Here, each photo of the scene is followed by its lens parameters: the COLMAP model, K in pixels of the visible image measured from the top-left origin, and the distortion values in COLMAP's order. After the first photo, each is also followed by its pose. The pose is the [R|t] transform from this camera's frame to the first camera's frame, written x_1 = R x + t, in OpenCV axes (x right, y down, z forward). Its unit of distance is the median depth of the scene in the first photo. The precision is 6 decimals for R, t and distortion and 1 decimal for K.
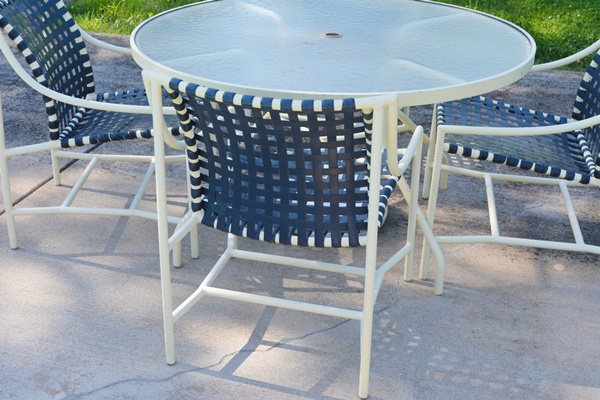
lens RADIAL K [[857.1, 0, 300.0], [0, 857.1, 200.0], [0, 0, 1]] dist [-0.026975, -0.005235]
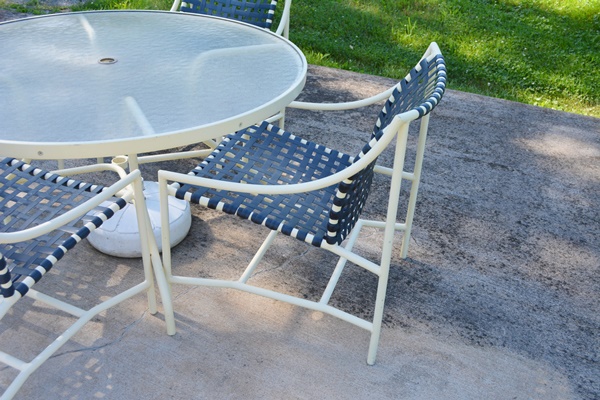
lens RADIAL K [[615.3, 0, 300.0], [0, 615.3, 200.0], [0, 0, 1]] dist [-0.063736, 0.000450]
pose [[0.986226, 0.109253, -0.124189, 0.387169], [-0.097515, 0.990499, 0.096969, -0.130197], [0.133604, -0.083523, 0.987509, 0.336276]]
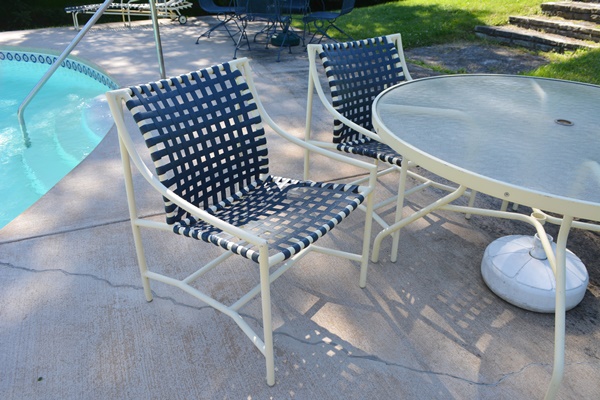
lens RADIAL K [[471.0, 0, 300.0], [0, 471.0, 200.0], [0, 0, 1]] dist [-0.085773, 0.014880]
pose [[0.656515, 0.352920, -0.666660, 0.242856], [-0.325195, 0.929871, 0.172014, -0.102505], [0.680614, 0.103865, 0.725242, 0.417422]]
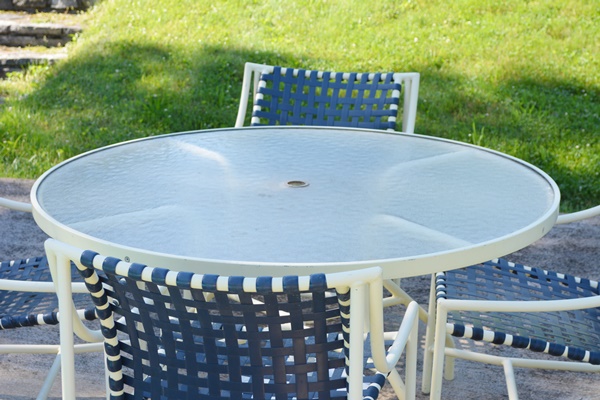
lens RADIAL K [[1132.2, 0, 300.0], [0, 1132.2, 200.0], [0, 0, 1]] dist [0.029573, 0.004186]
pose [[0.999152, -0.018908, 0.036565, 0.003955], [0.024508, 0.986921, -0.159331, -0.016832], [-0.033074, 0.160092, 0.986548, -0.002041]]
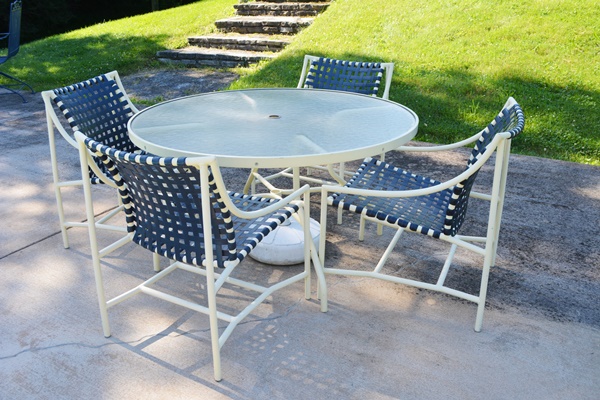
lens RADIAL K [[580.6, 0, 300.0], [0, 580.6, 200.0], [0, 0, 1]] dist [-0.070306, 0.011106]
pose [[0.970339, 0.072629, -0.230580, 0.326049], [-0.086321, 0.995020, -0.049844, -0.014912], [0.225812, 0.068270, 0.971776, 0.106494]]
